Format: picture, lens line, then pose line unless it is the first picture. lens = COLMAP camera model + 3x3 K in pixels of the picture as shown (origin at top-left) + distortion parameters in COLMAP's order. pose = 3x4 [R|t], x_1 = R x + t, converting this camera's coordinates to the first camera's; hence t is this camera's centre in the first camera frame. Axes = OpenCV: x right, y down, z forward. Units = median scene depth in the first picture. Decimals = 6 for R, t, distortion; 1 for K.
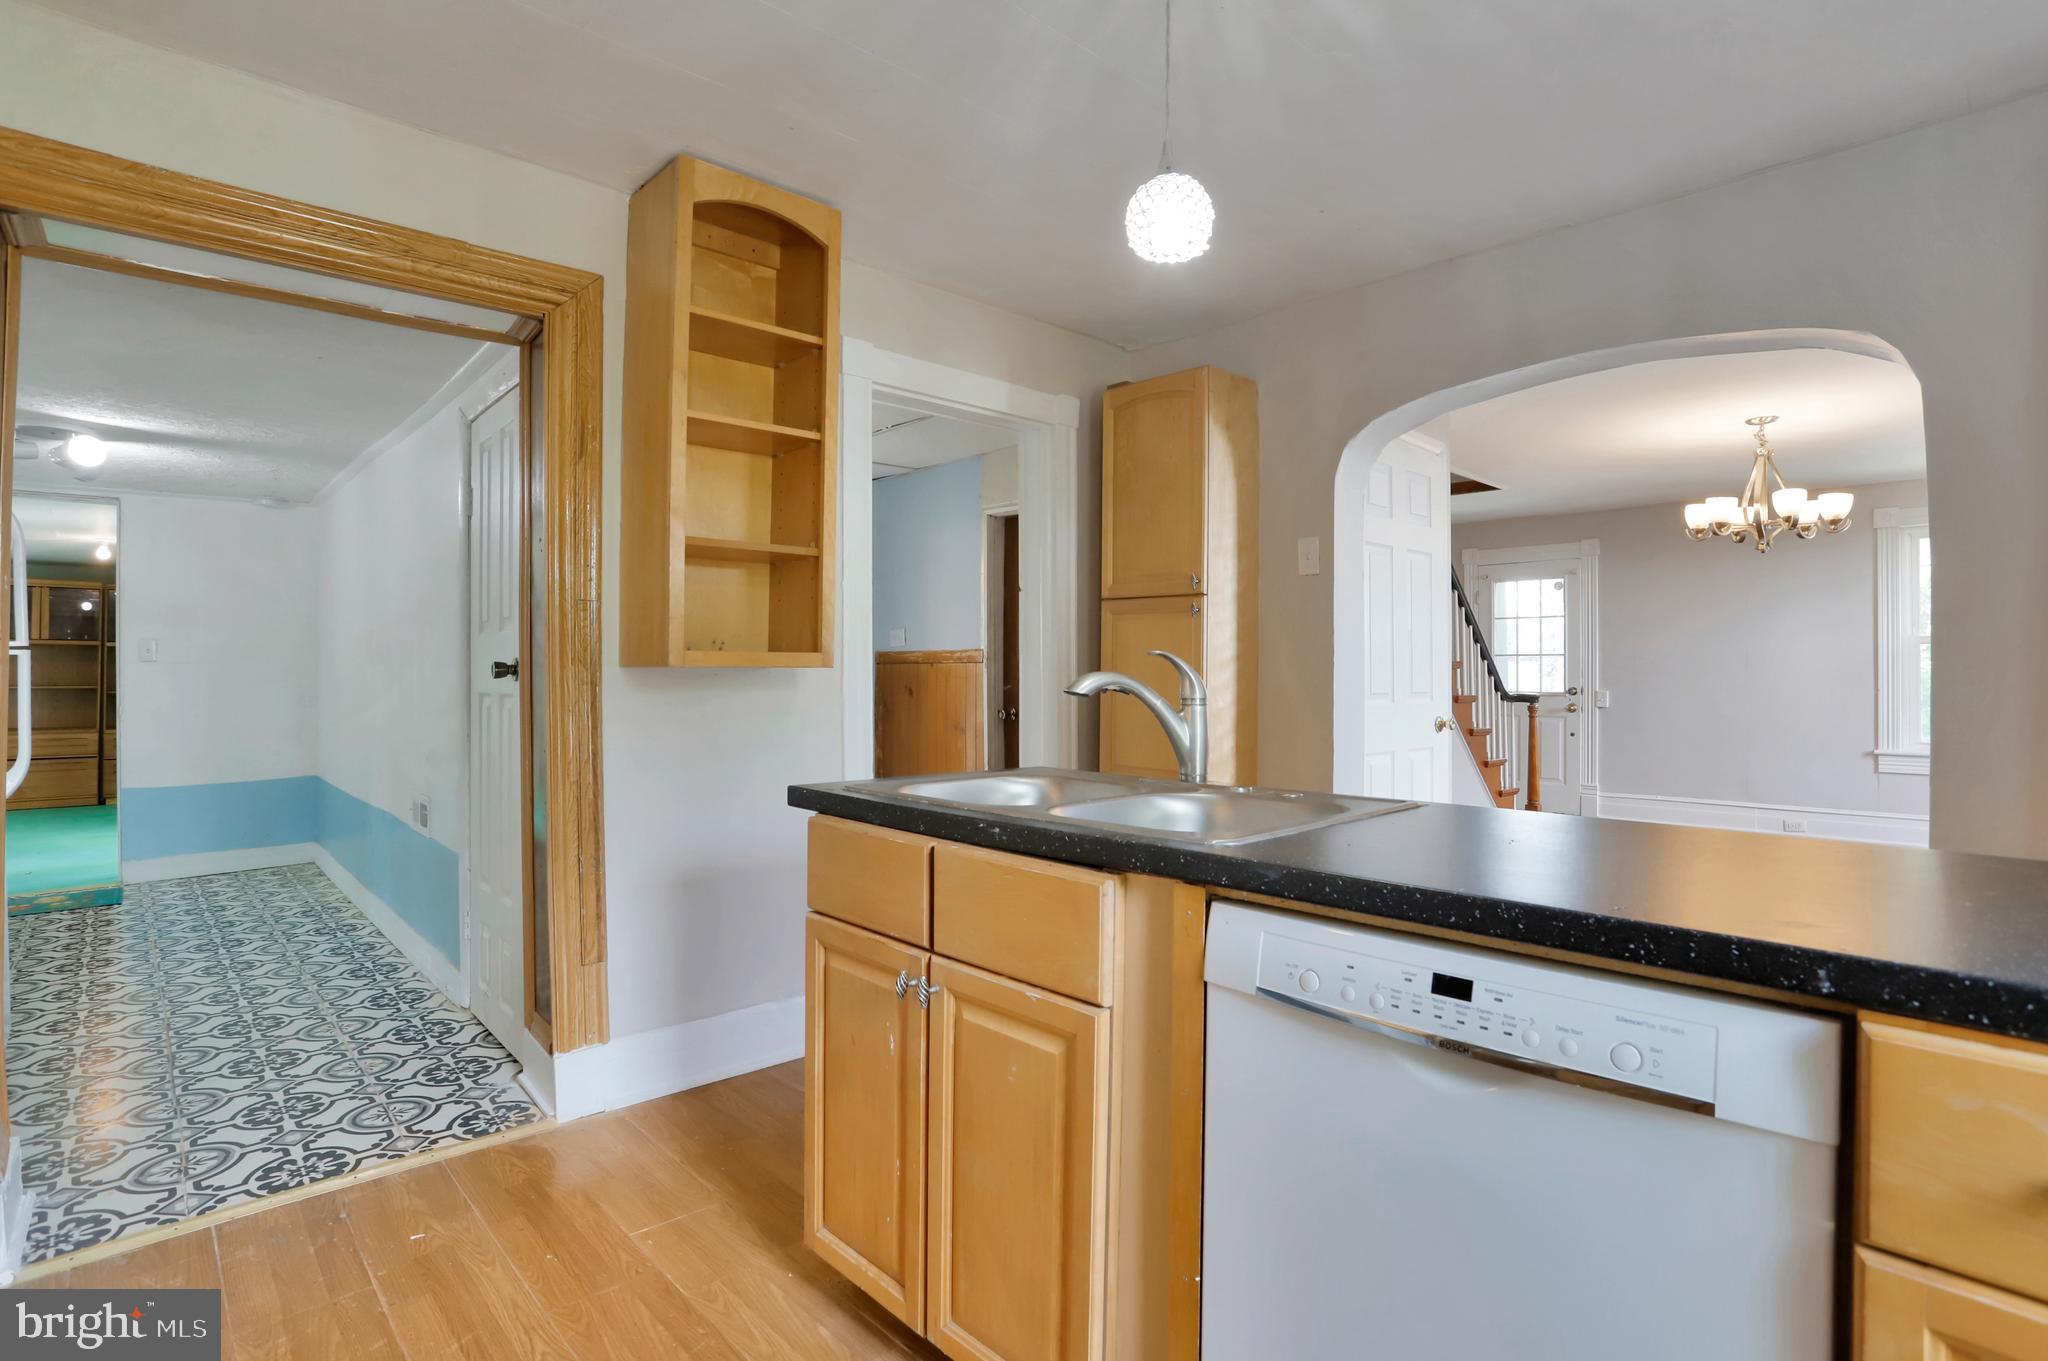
lens RADIAL K [[1019.5, 0, 1021.7], [0, 1019.5, 680.4], [0, 0, 1]] dist [-0.059279, 0.034024]
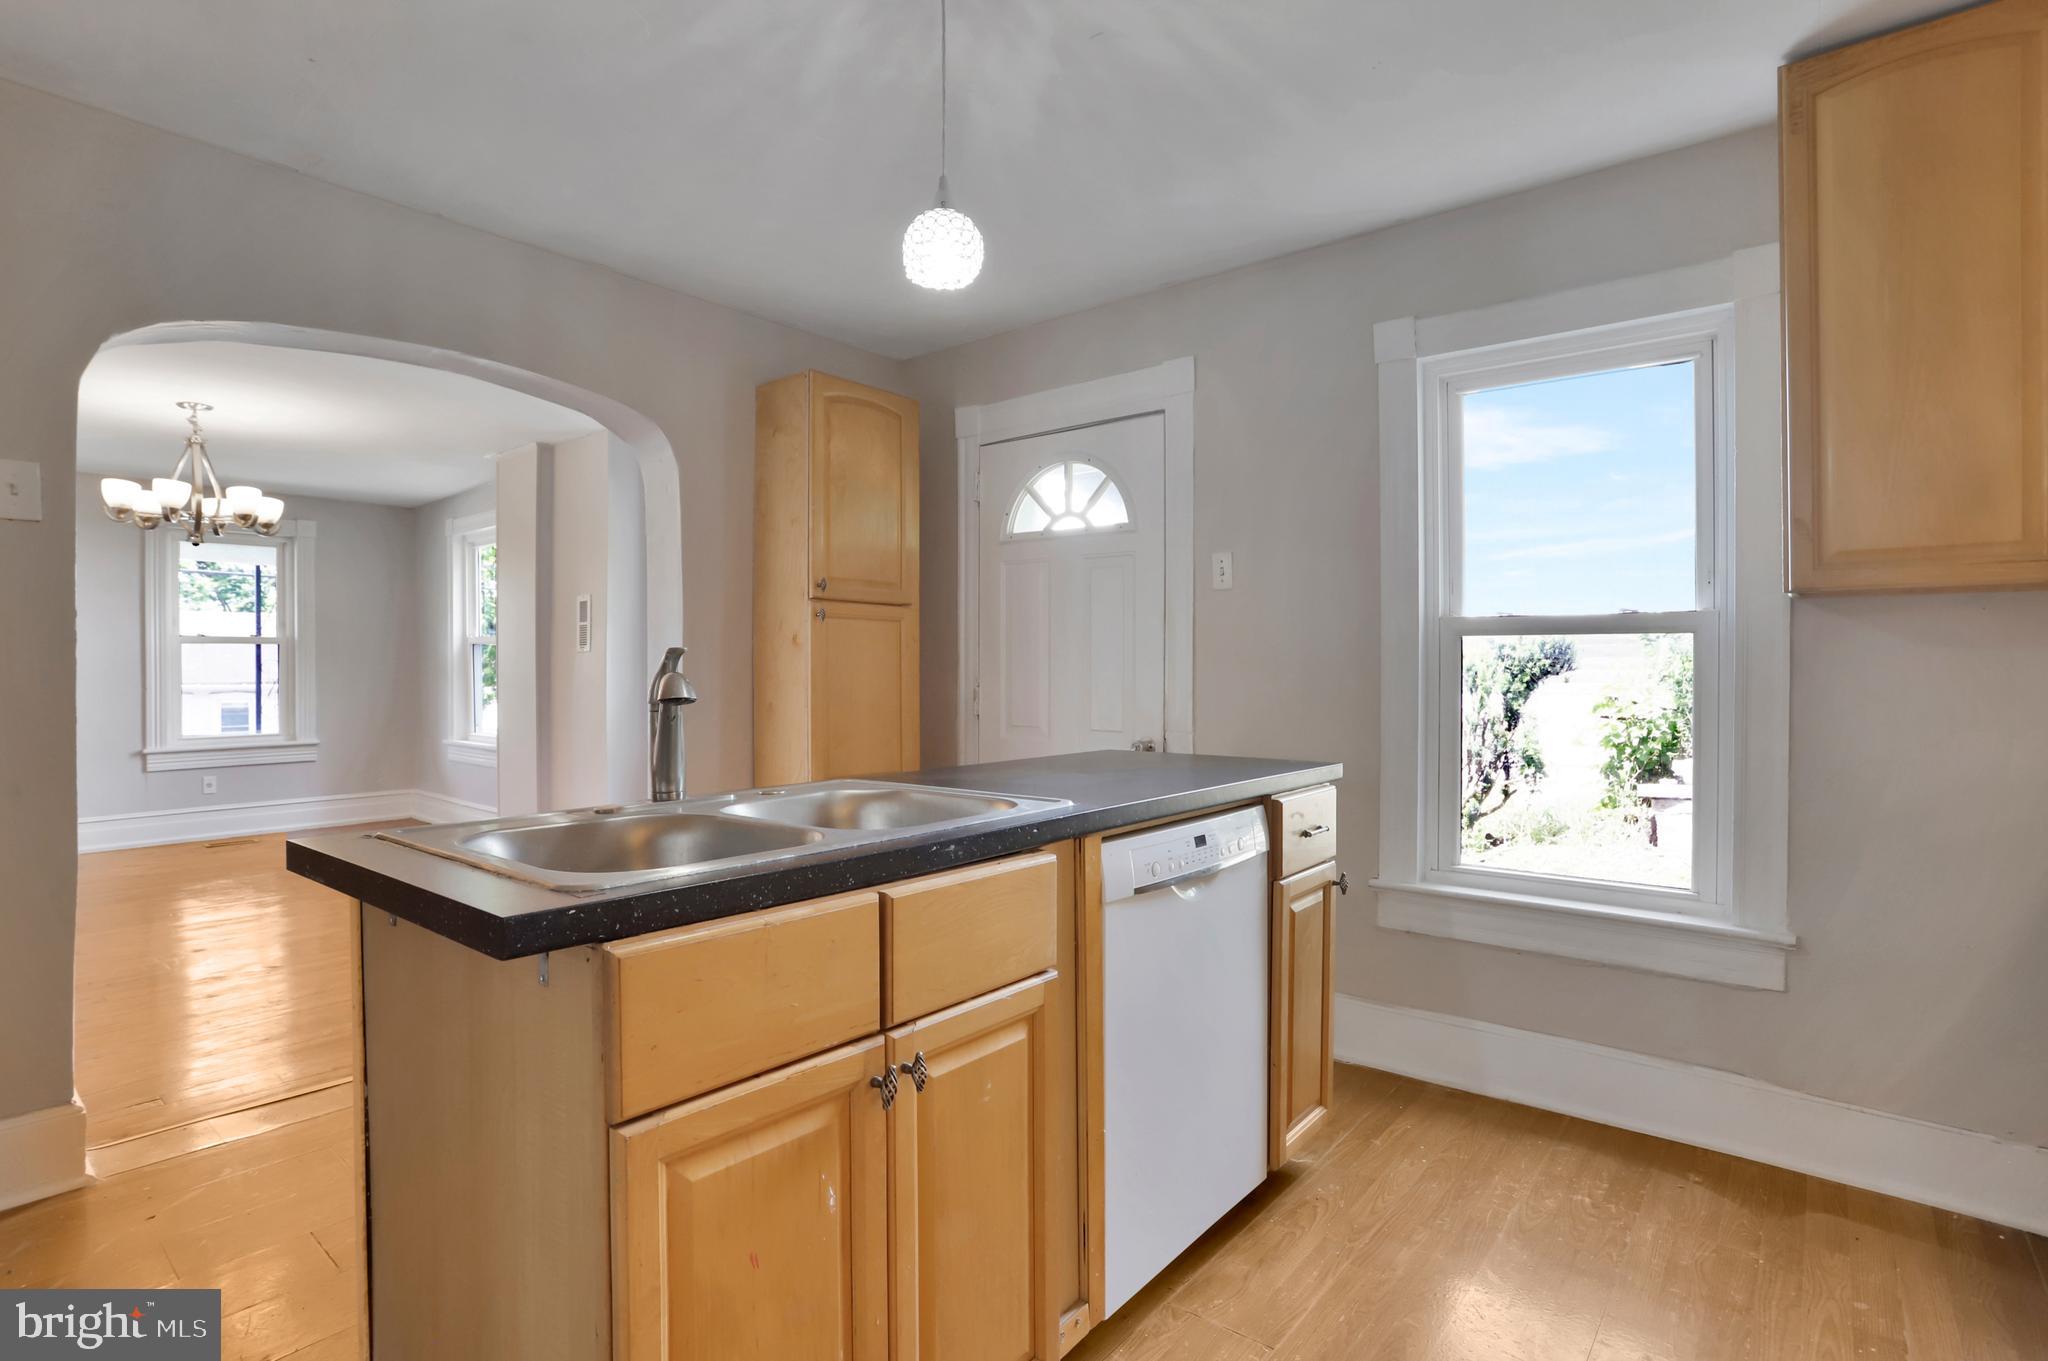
lens RADIAL K [[1019.5, 0, 1021.7], [0, 1019.5, 680.4], [0, 0, 1]] dist [-0.059279, 0.034024]
pose [[-0.138792, -0.011953, 0.990249, -0.874733], [0.009342, 0.999867, 0.013379, -0.012719], [-0.990277, 0.011108, -0.138662, 1.001861]]
